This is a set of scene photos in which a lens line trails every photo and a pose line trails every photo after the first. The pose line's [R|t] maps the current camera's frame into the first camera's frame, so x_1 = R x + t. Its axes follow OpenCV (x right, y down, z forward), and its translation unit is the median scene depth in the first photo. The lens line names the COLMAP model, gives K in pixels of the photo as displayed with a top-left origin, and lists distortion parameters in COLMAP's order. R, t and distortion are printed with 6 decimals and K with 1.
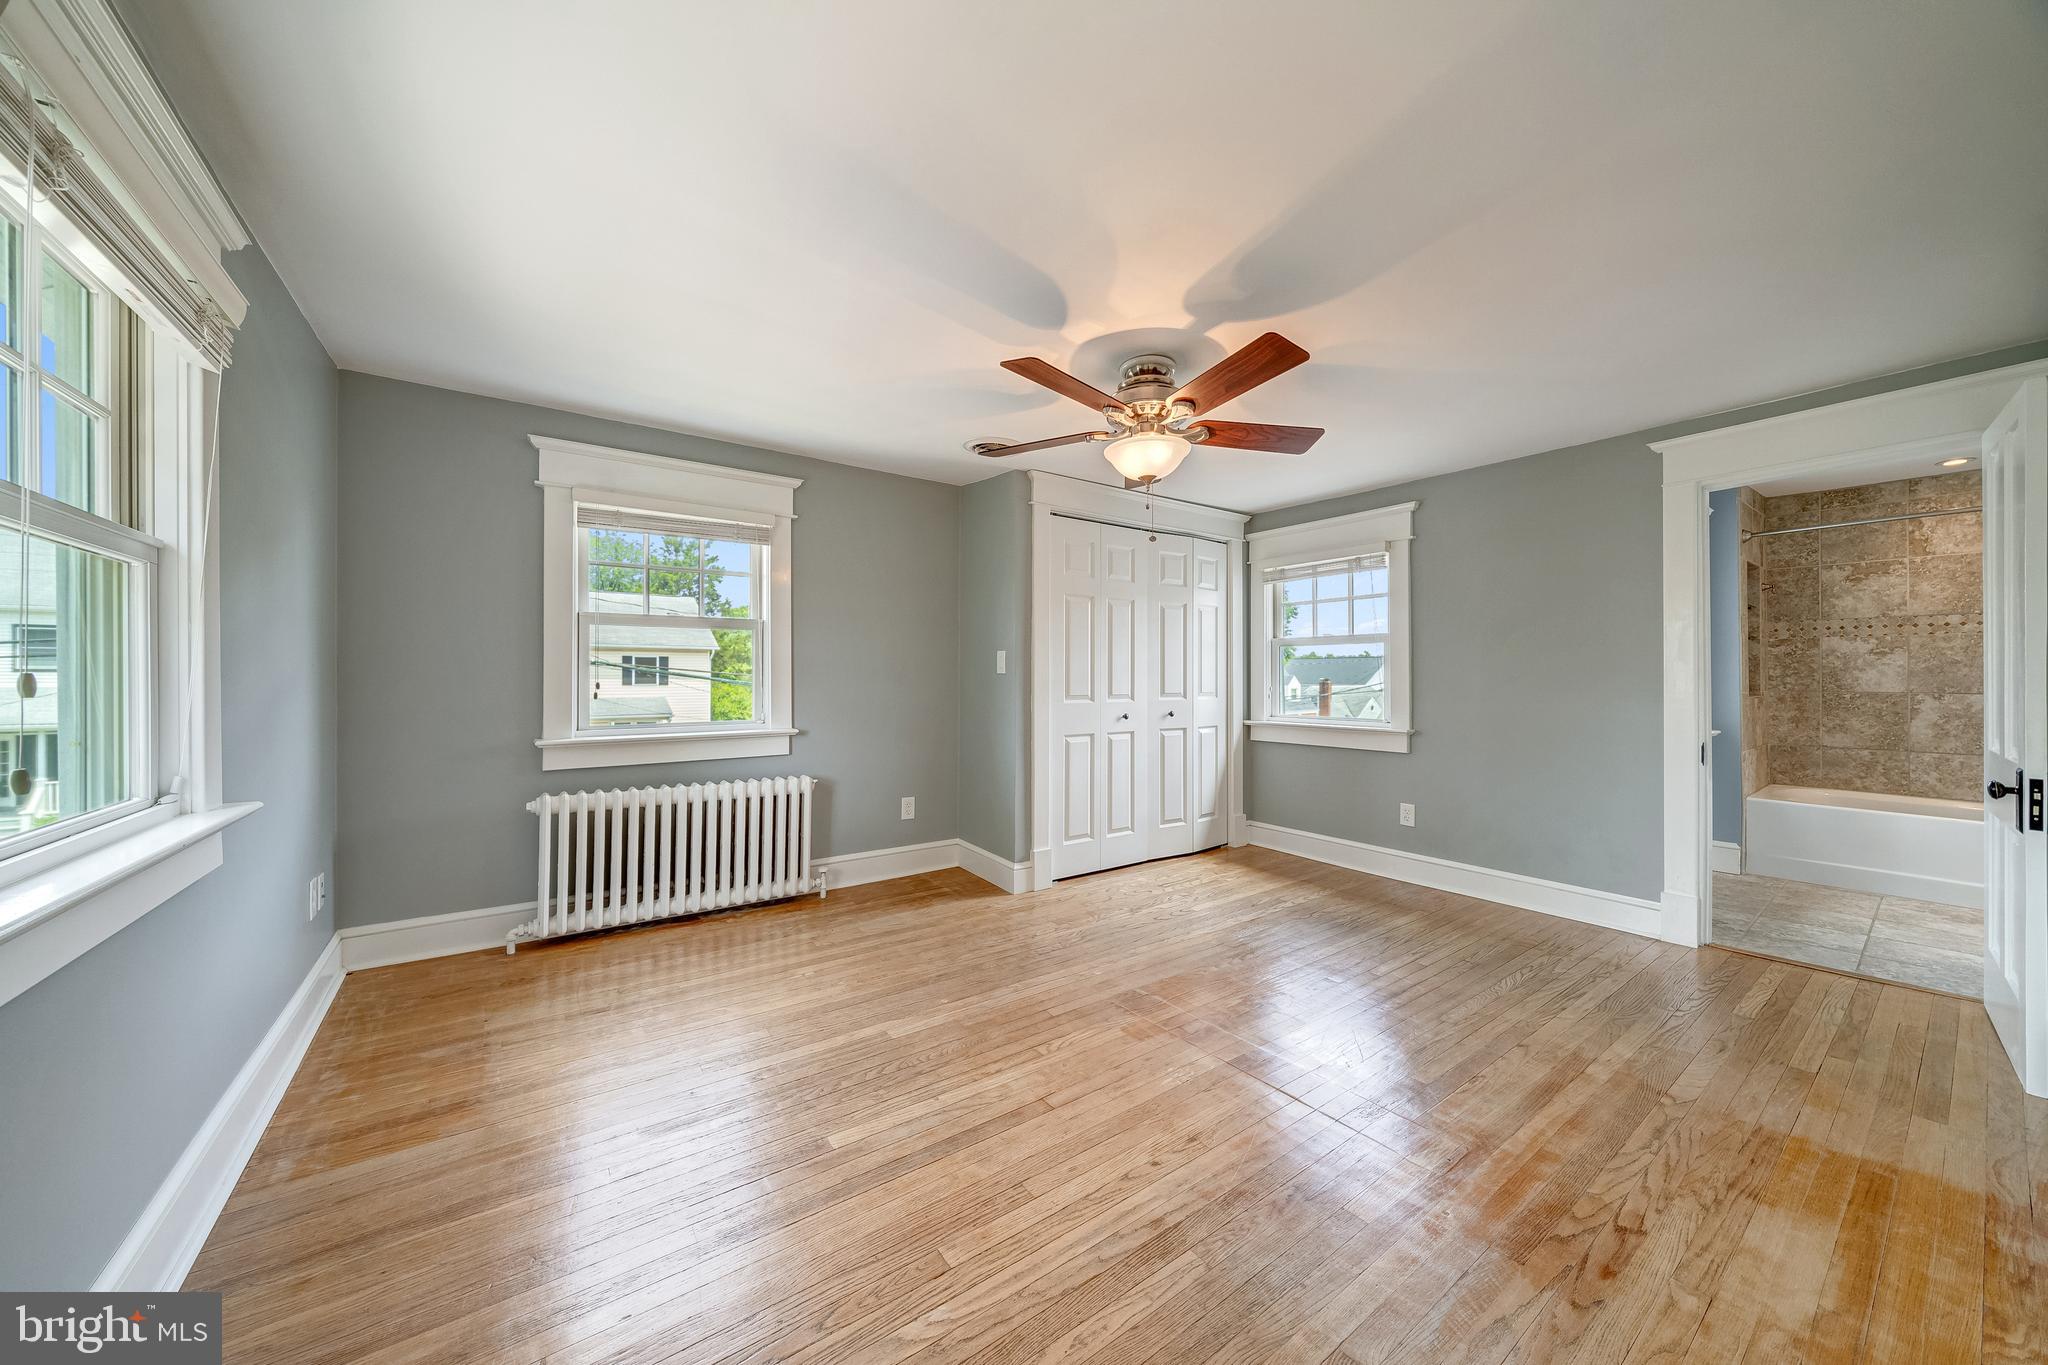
lens RADIAL K [[712.1, 0, 1012.2], [0, 712.1, 678.7], [0, 0, 1]] dist [-0.003875, 0.000067]
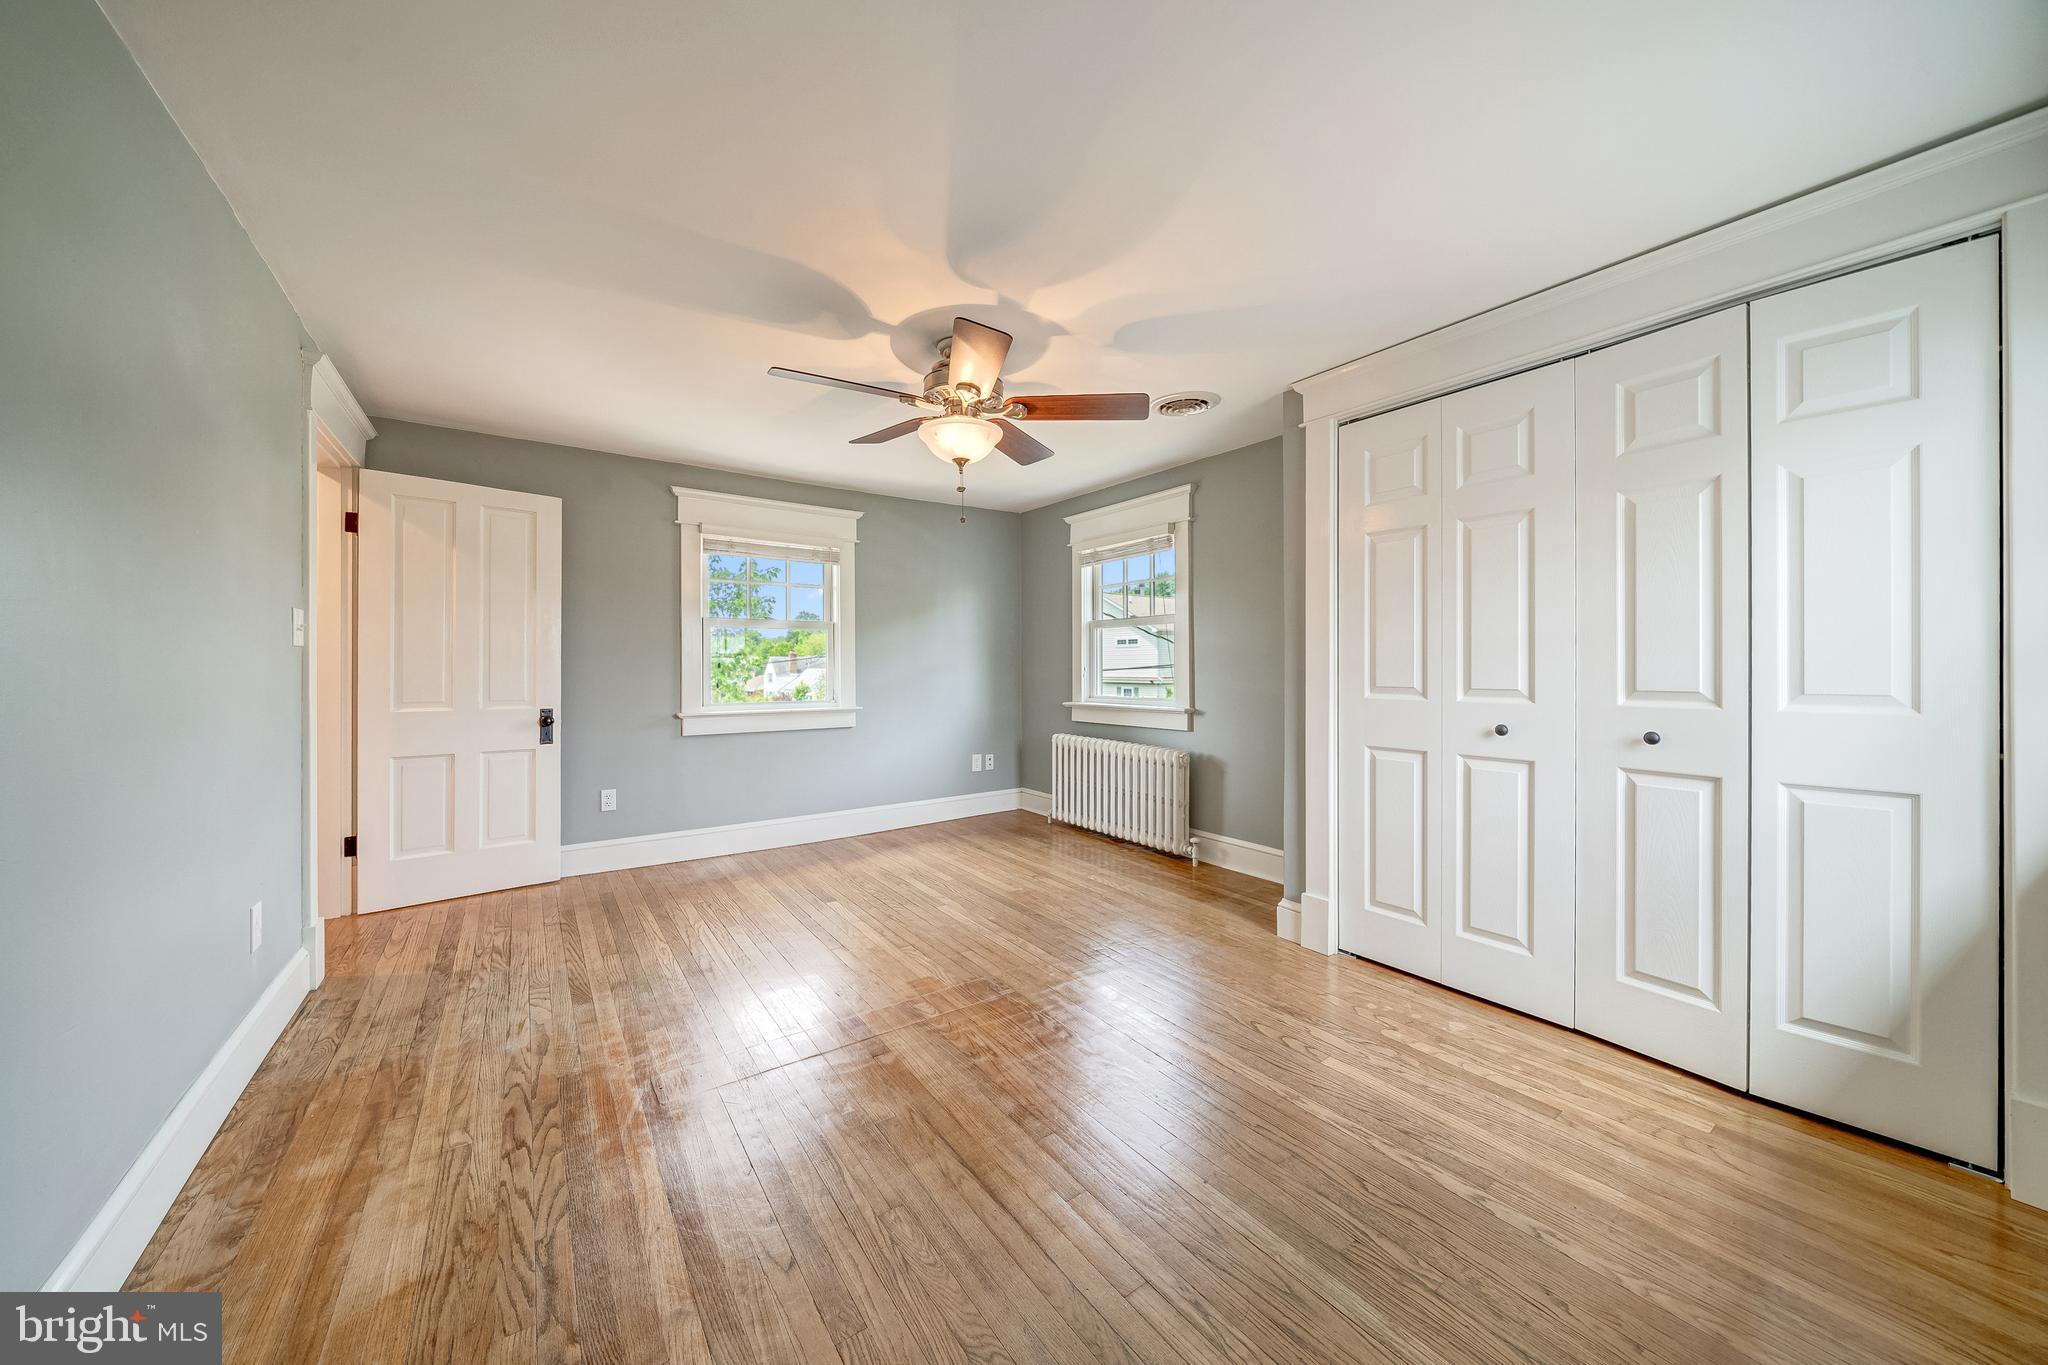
lens RADIAL K [[712.1, 0, 1018.2], [0, 712.1, 672.9], [0, 0, 1]] dist [-0.003875, 0.000067]
pose [[-0.009603, 0.005688, -0.999938, 1.345721], [-0.000090, 0.999984, 0.005690, 0.013455], [0.999954, 0.000145, -0.009603, 1.227484]]
